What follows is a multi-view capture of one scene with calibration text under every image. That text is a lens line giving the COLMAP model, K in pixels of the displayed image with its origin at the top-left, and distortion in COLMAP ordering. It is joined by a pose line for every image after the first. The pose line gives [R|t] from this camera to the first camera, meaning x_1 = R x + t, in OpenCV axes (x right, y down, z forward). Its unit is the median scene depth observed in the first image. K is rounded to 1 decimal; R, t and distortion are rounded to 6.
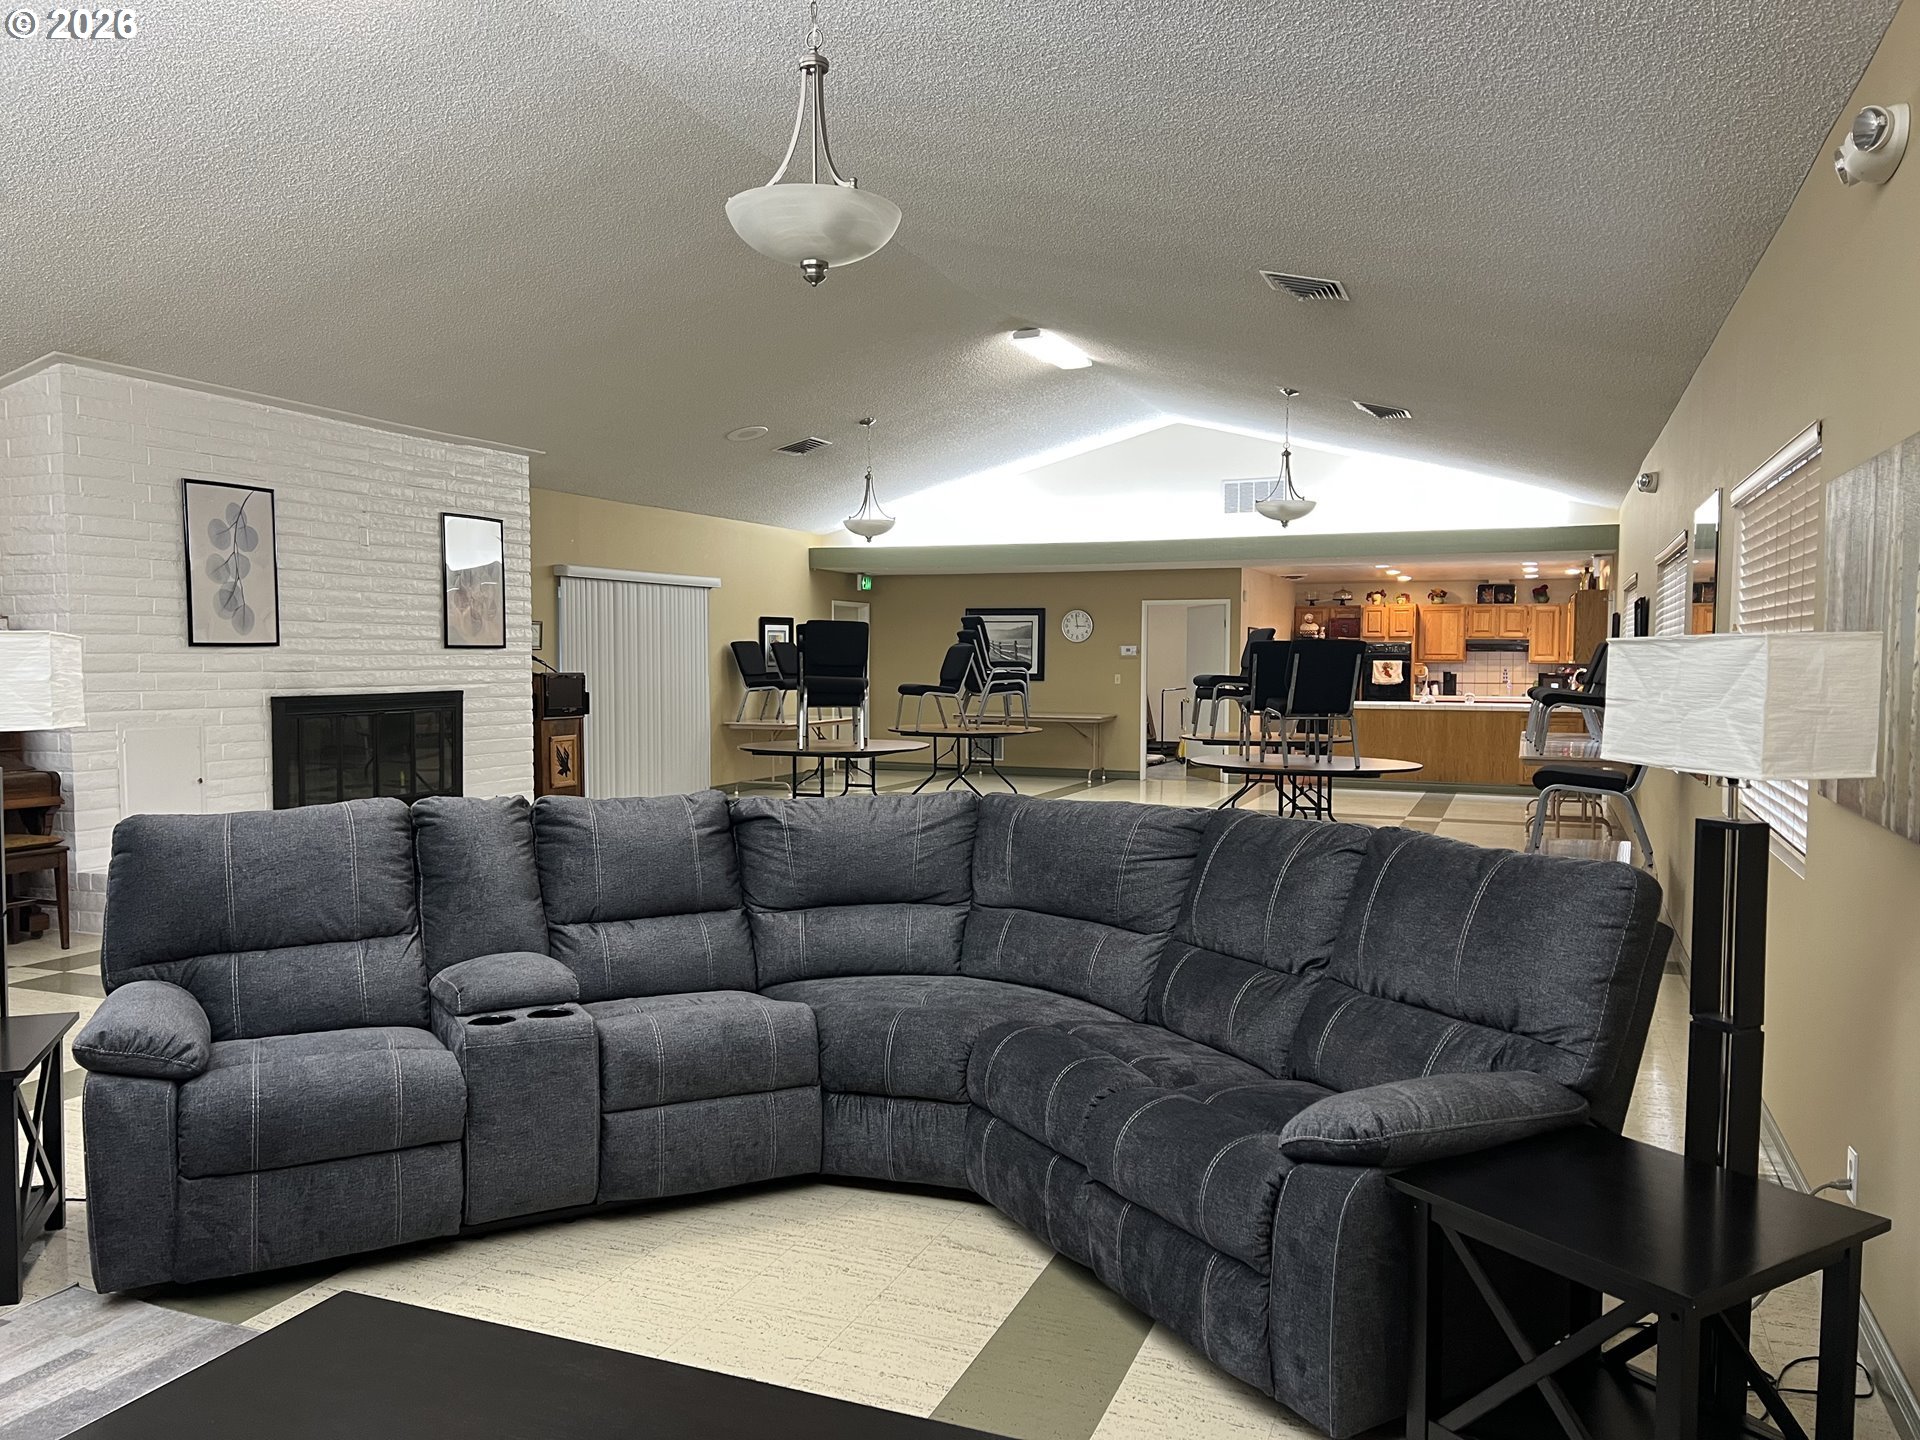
lens RADIAL K [[1461.3, 0, 959.6], [0, 1461.3, 725.6], [0, 0, 1]] dist [0.000366, 0.001801]
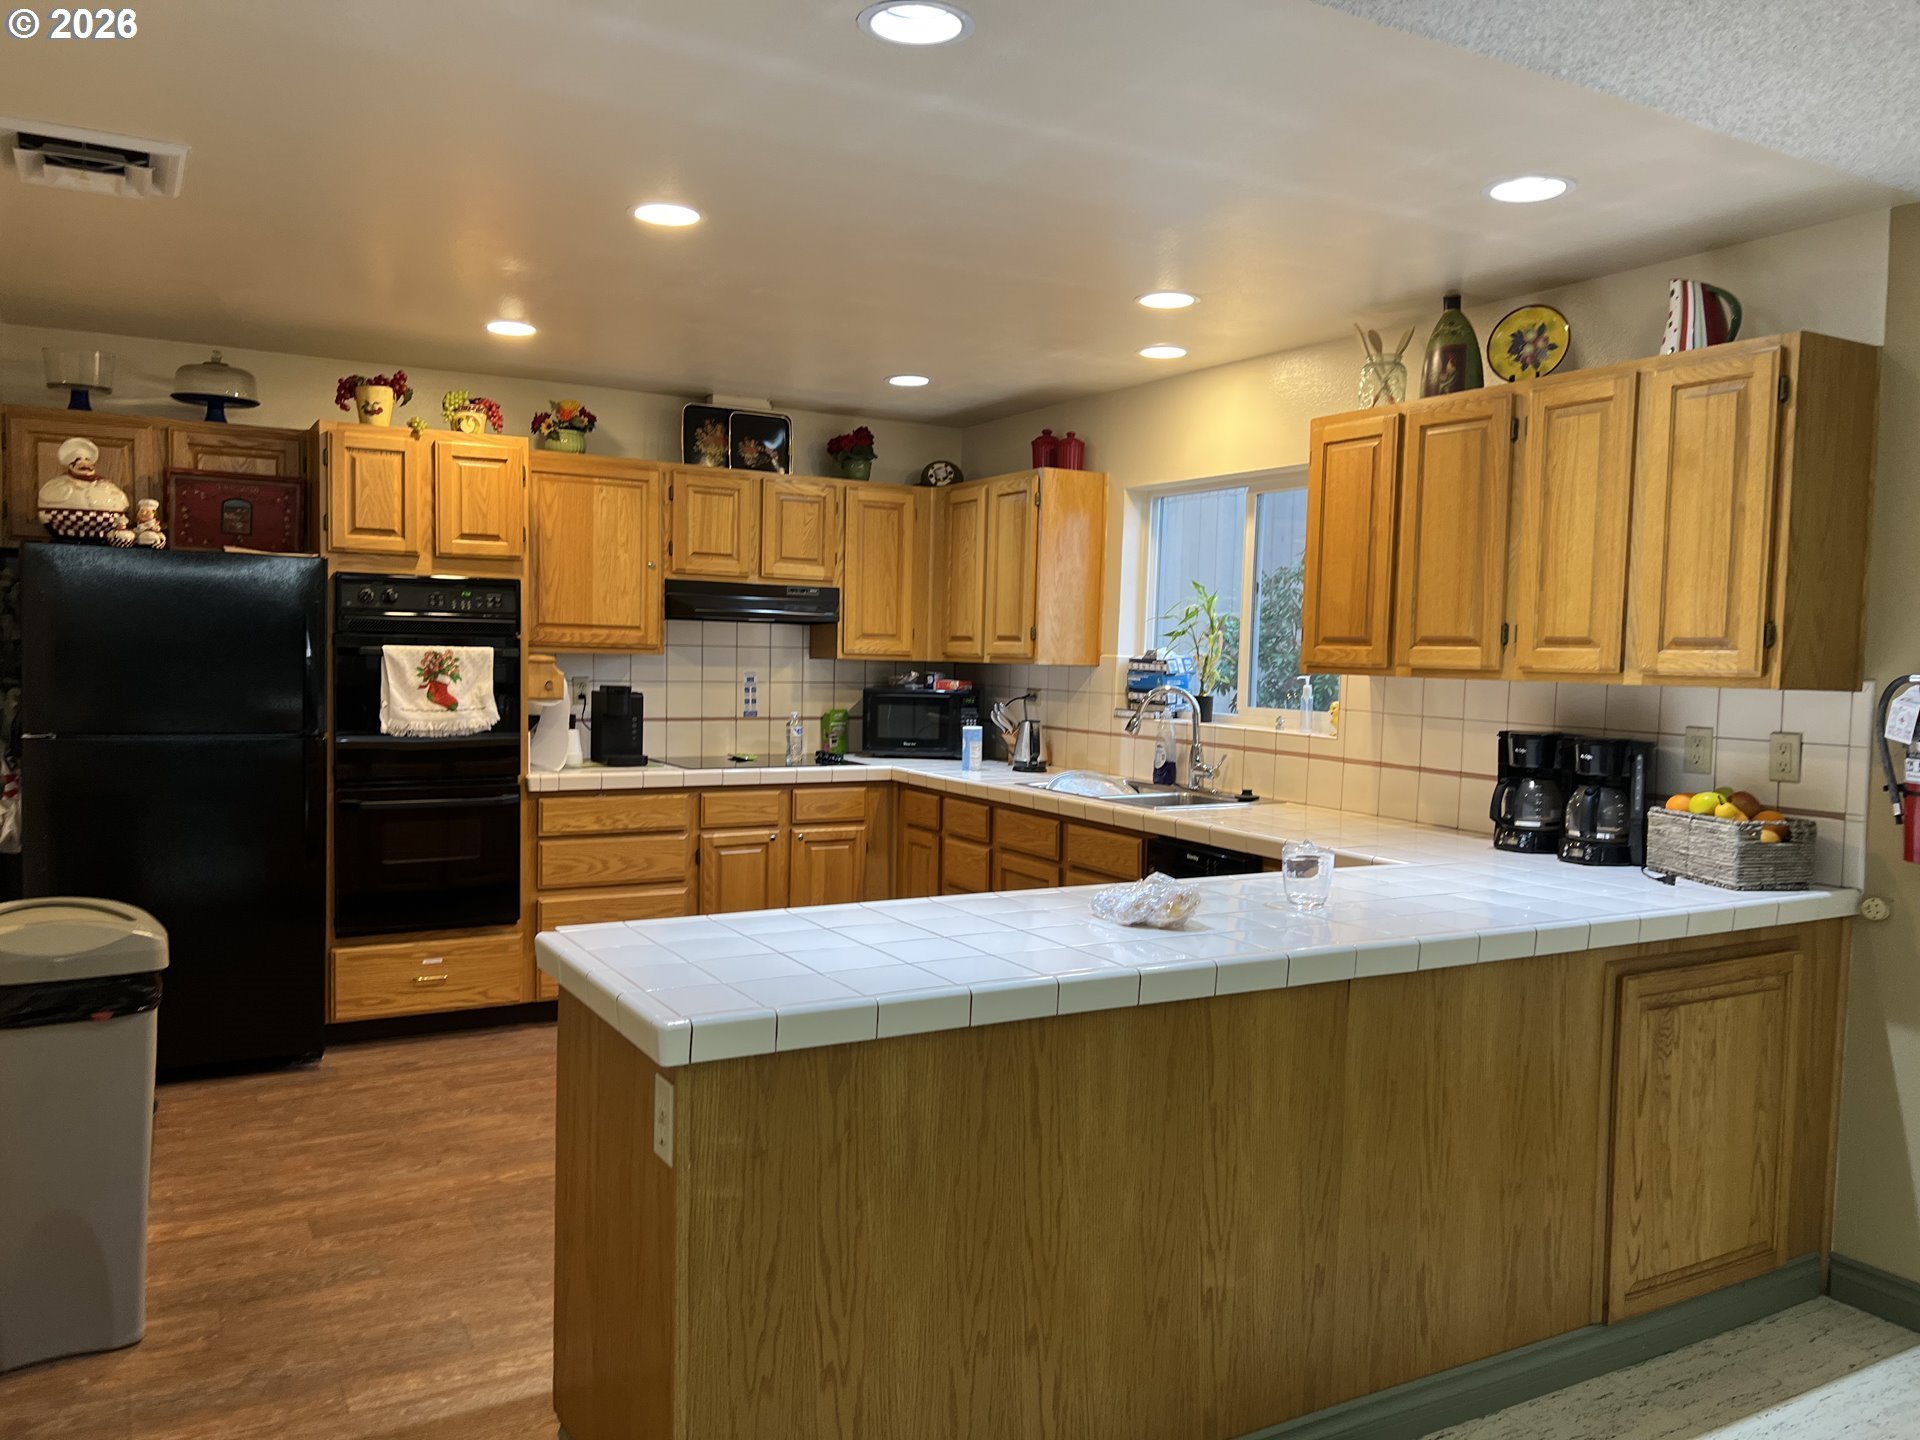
lens RADIAL K [[1461.3, 0, 956.8], [0, 1461.3, 720.1], [0, 0, 1]] dist [0.000366, 0.001801]
pose [[0.628593, -0.030828, 0.777123, 0.148169], [0.017214, 0.999521, 0.025726, -0.036089], [-0.777544, -0.002793, 0.628822, 0.762002]]
